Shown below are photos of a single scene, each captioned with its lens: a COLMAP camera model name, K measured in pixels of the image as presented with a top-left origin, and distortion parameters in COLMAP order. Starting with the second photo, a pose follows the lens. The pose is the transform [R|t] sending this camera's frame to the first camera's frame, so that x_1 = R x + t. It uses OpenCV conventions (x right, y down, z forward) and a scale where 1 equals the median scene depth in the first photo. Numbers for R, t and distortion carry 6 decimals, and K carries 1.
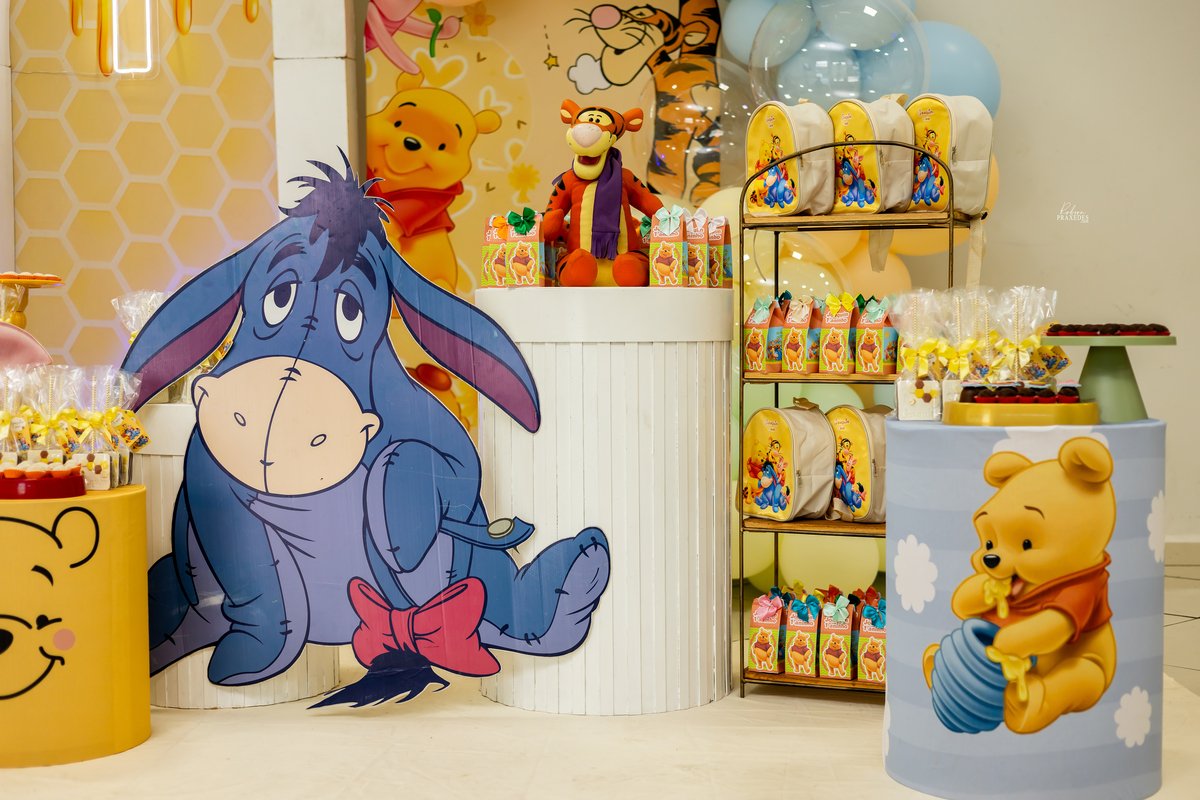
lens RADIAL K [[1747.2, 0, 600.0], [0, 1747.2, 400.0], [0, 0, 1]] dist [-0.001228, 0.029698]
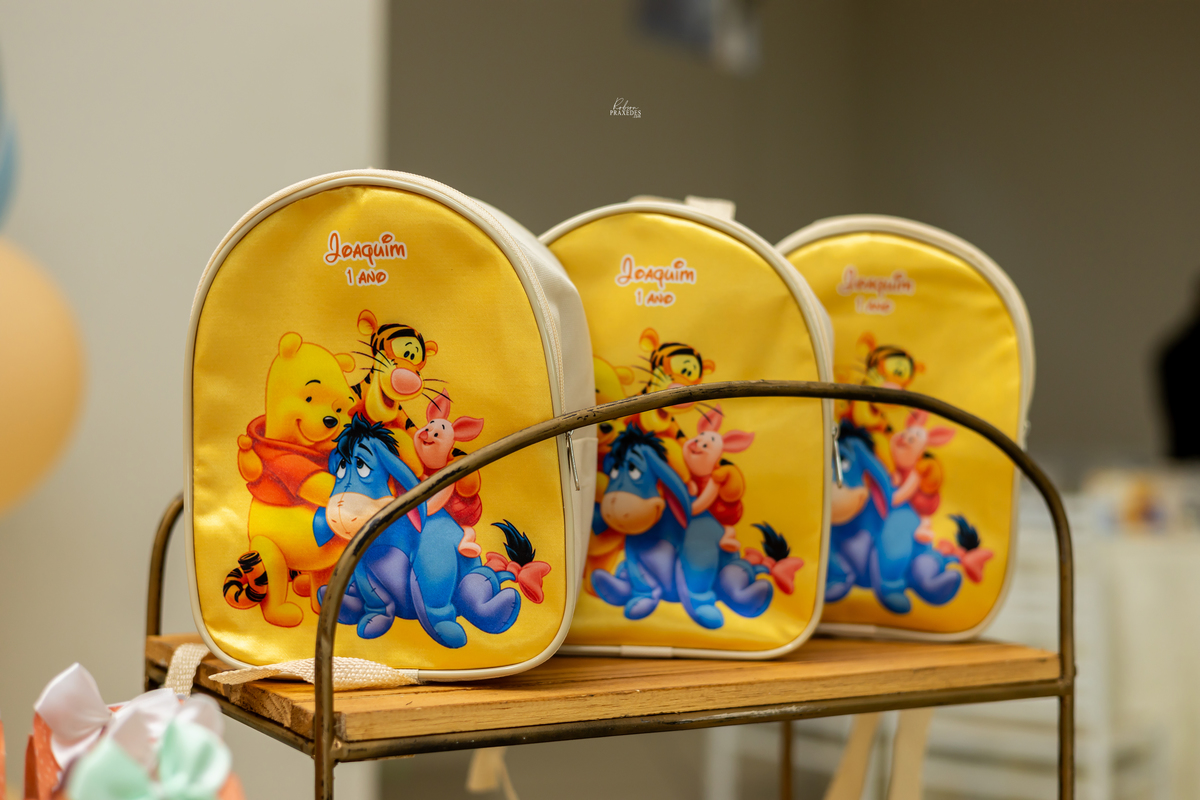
lens RADIAL K [[1729.8, 0, 600.0], [0, 1729.8, 400.0], [0, 0, 1]] dist [0.008165, 0.052131]
pose [[0.605133, 0.020118, 0.795870, -0.063619], [0.022921, 0.998826, -0.042677, -0.133209], [-0.795794, 0.044068, 0.603962, 0.856743]]
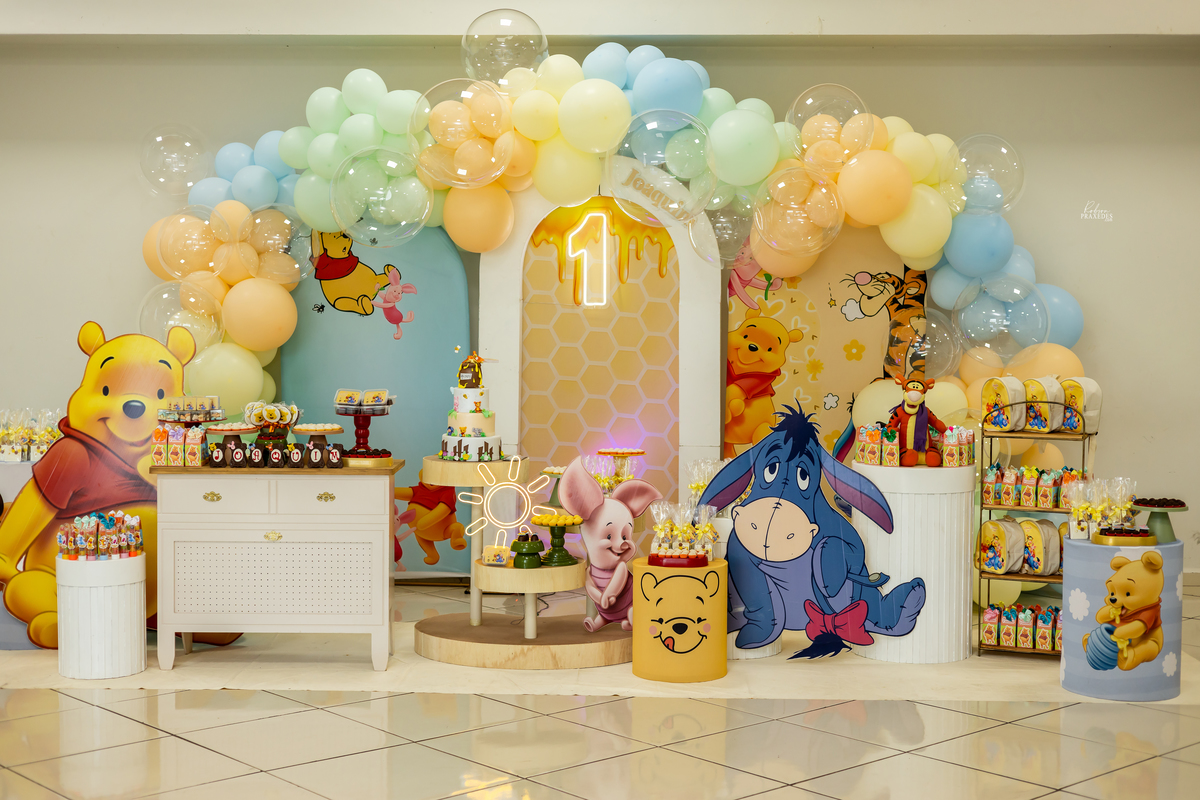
lens RADIAL K [[1729.8, 0, 600.0], [0, 1729.8, 400.0], [0, 0, 1]] dist [0.008165, 0.052131]
pose [[0.999875, 0.009345, 0.012739, -0.418485], [-0.009533, 0.999845, 0.014788, -0.172365], [-0.012599, -0.014907, 0.999810, -1.121997]]
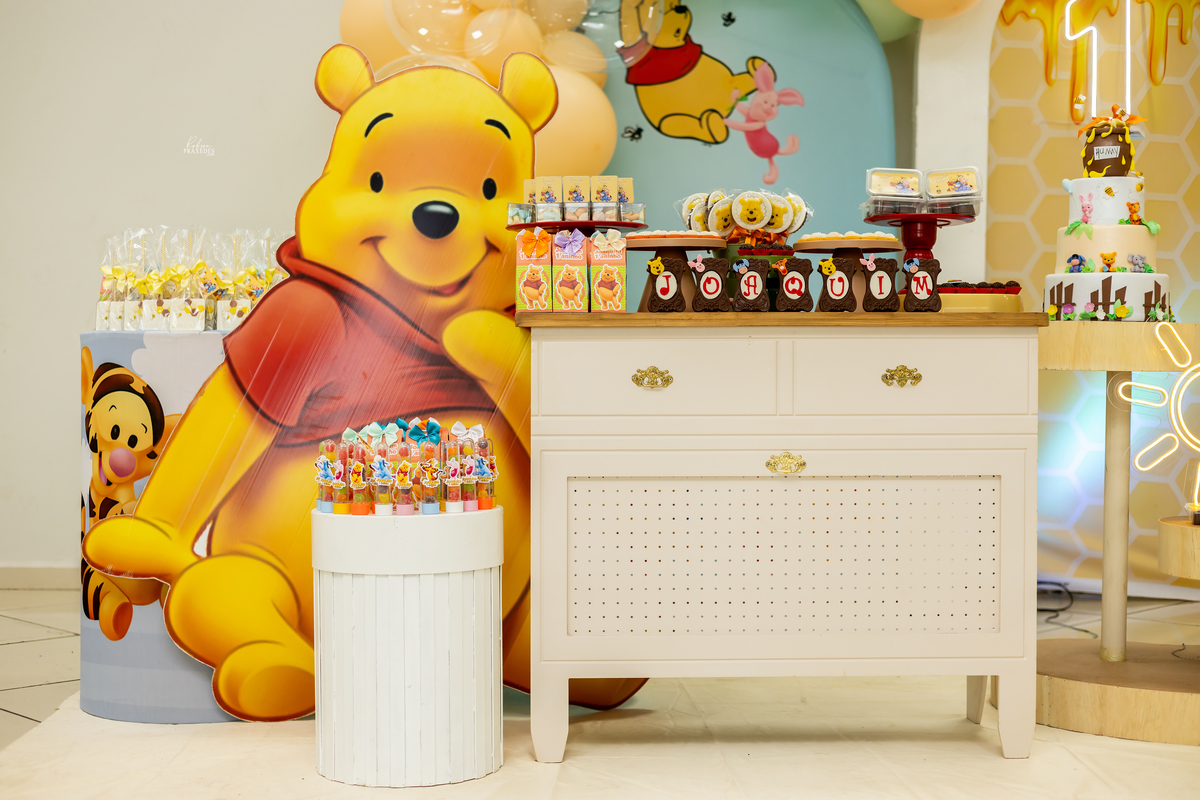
lens RADIAL K [[1729.8, 0, 600.0], [0, 1729.8, 400.0], [0, 0, 1]] dist [0.008165, 0.052131]
pose [[0.998999, 0.001658, 0.044703, -0.910624], [-0.000431, 0.999624, -0.027432, 0.010792], [-0.044732, 0.027385, 0.998624, -0.019972]]
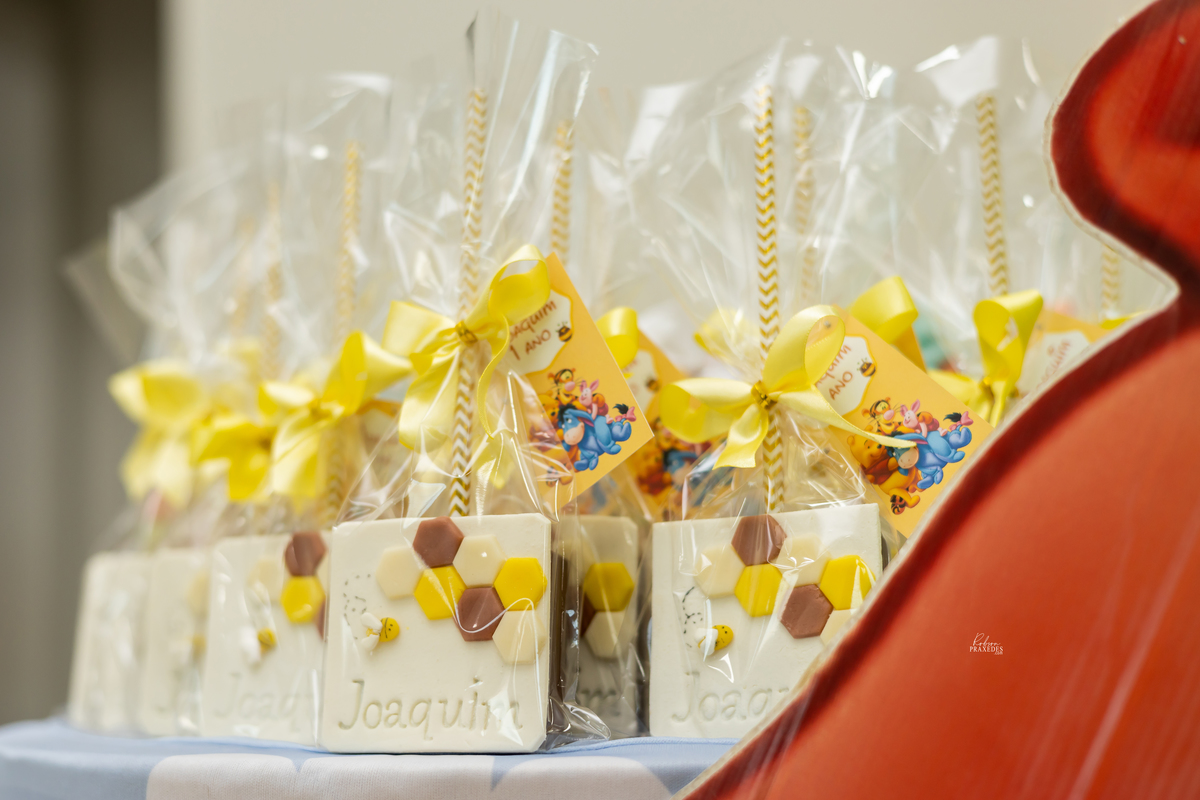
lens RADIAL K [[1729.8, 0, 600.0], [0, 1729.8, 400.0], [0, 0, 1]] dist [0.008165, 0.052131]
pose [[0.928790, -0.071104, -0.363721, -1.042766], [0.007599, 0.984870, -0.173127, -0.061864], [0.370528, 0.158035, 0.915278, 0.886051]]
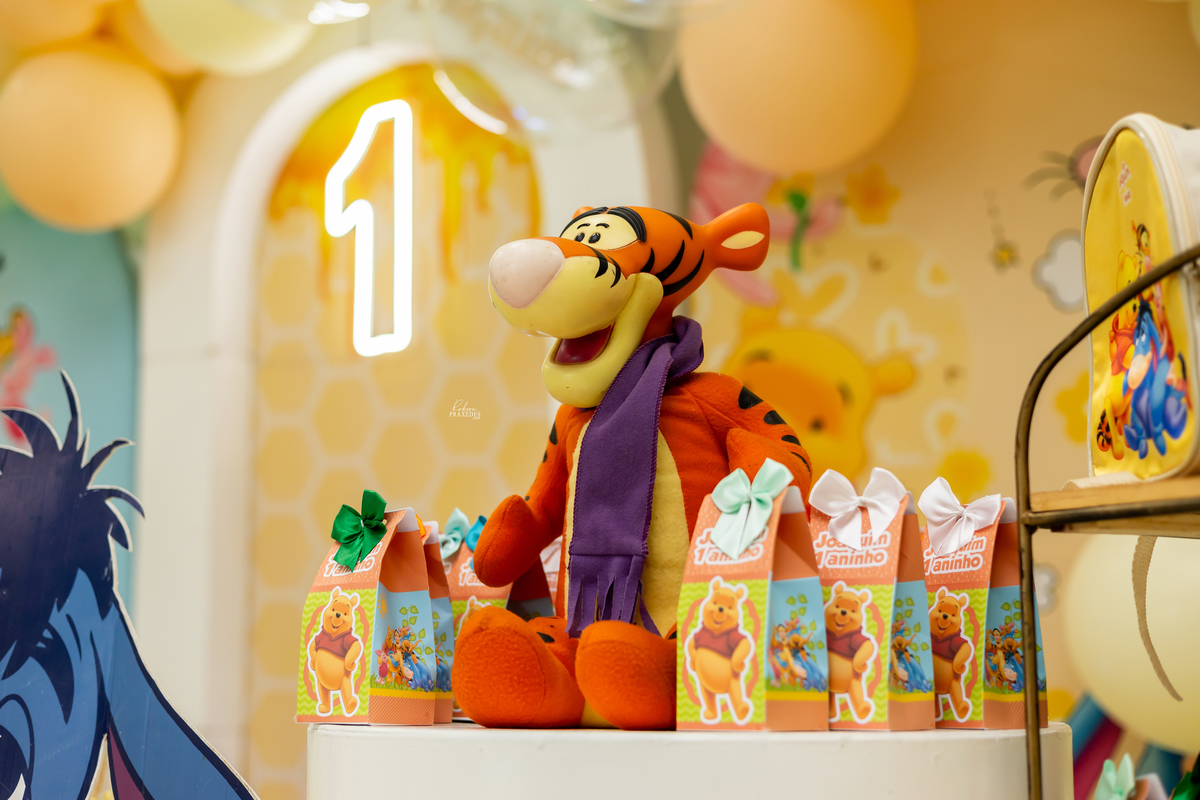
lens RADIAL K [[1729.8, 0, 600.0], [0, 1729.8, 400.0], [0, 0, 1]] dist [0.008165, 0.052131]
pose [[0.880399, -0.073972, -0.468429, 0.159666], [-0.023490, 0.979745, -0.198865, -0.059465], [0.473651, 0.186085, 0.860829, 0.710808]]
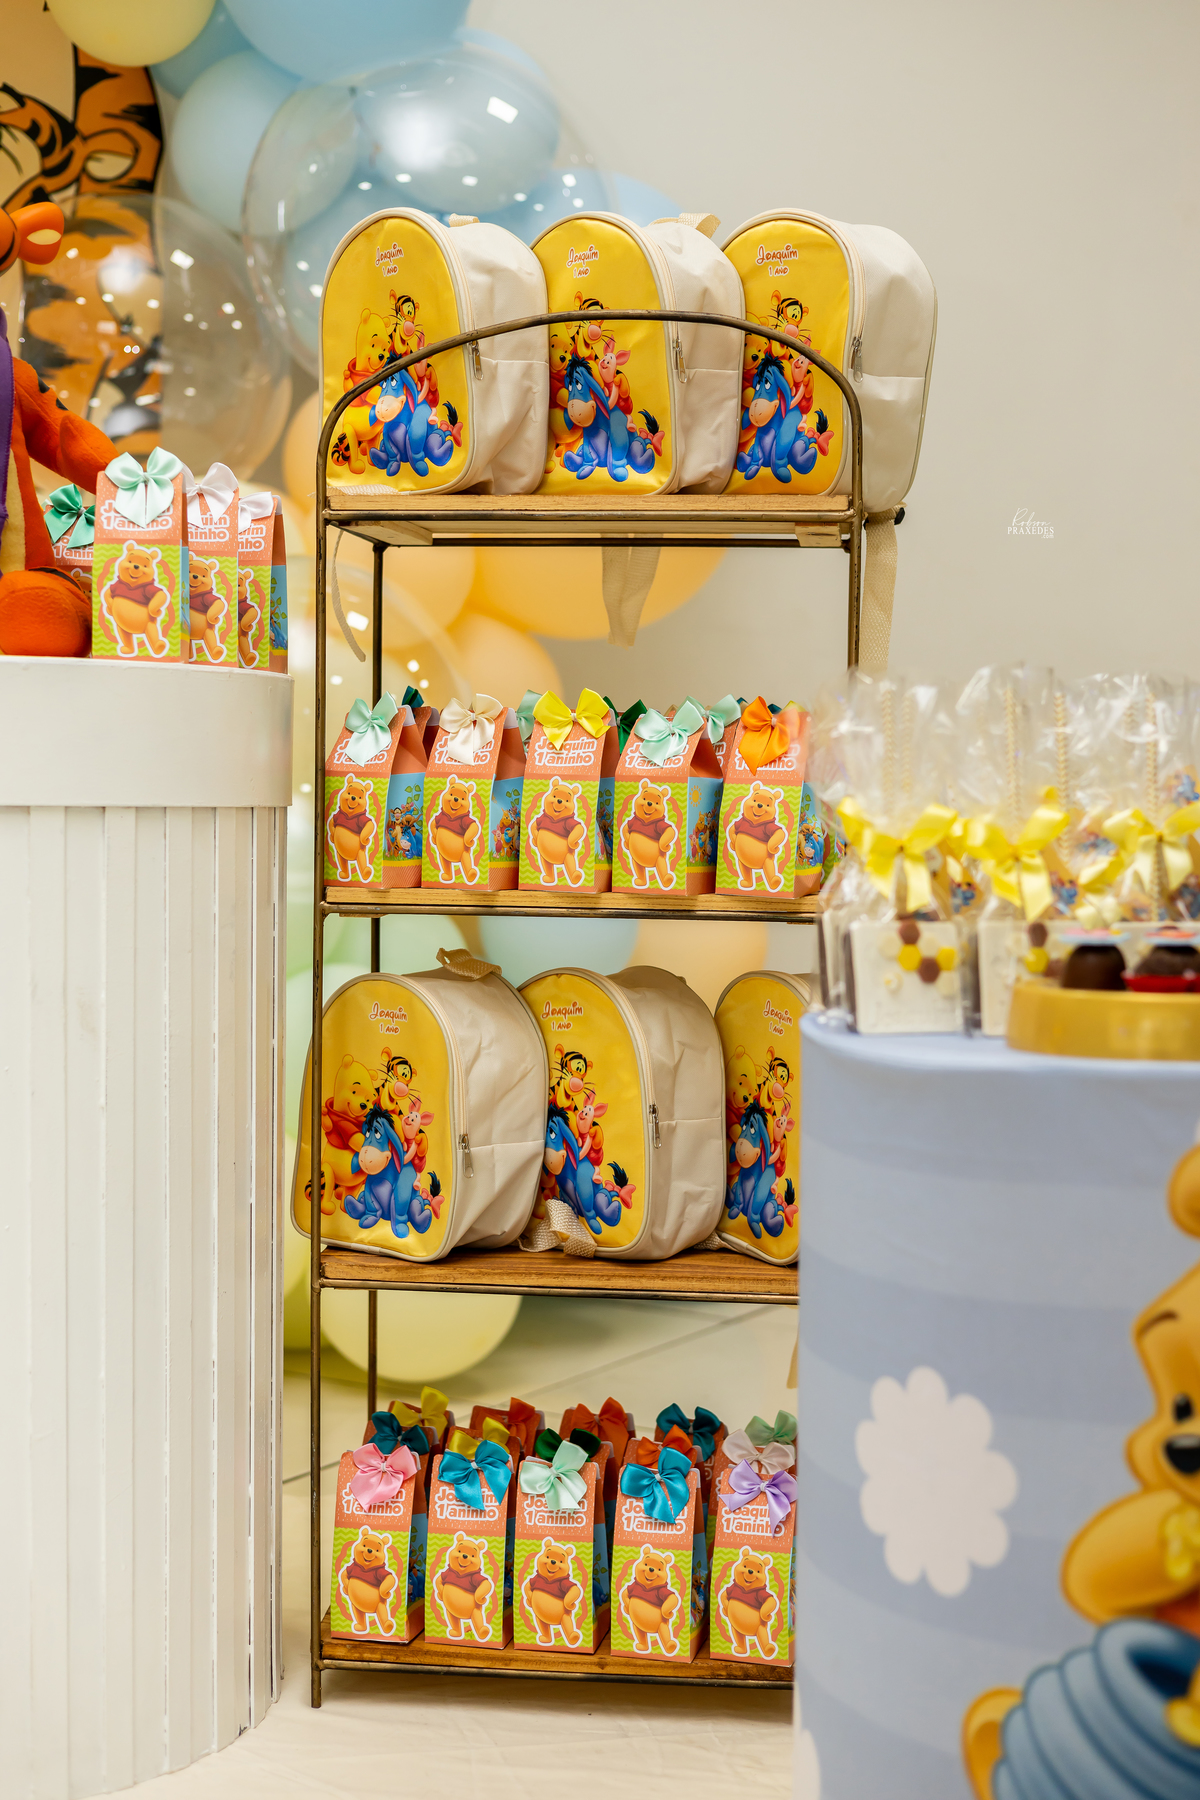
lens RADIAL K [[2587.4, 0, 600.0], [0, 2587.4, 900.0], [0, 0, 1]] dist [-0.015358, 0.059591]
pose [[0.958004, 0.003163, 0.286736, -0.026137], [-0.003137, 0.999995, -0.000549, -0.012885], [-0.286736, -0.000374, 0.958009, 0.426797]]
